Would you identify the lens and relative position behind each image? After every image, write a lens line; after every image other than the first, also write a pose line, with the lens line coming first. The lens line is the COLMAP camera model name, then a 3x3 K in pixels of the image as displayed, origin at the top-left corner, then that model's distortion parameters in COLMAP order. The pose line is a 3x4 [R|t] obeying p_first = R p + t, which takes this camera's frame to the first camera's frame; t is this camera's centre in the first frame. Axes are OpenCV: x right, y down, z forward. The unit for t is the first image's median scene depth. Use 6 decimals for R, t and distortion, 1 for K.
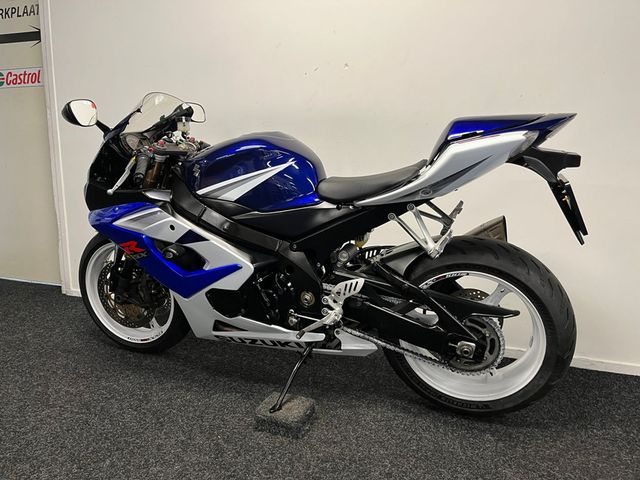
lens RADIAL K [[478.0, 0, 321.3], [0, 478.0, 237.8], [0, 0, 1]] dist [0.078544, -0.104786]
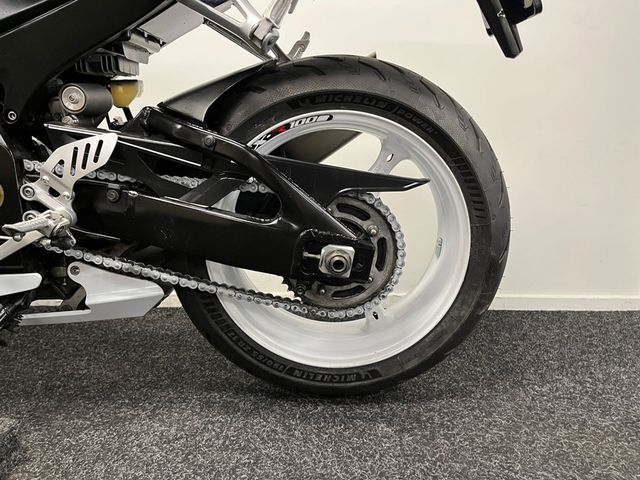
lens RADIAL K [[476.9, 0, 323.5], [0, 476.9, 232.6], [0, 0, 1]] dist [0.024251, 0.000574]
pose [[0.942111, -0.051682, 0.331293, 0.114896], [0.061874, 0.997878, -0.020283, 0.193865], [-0.329541, 0.039607, 0.943310, 0.494423]]
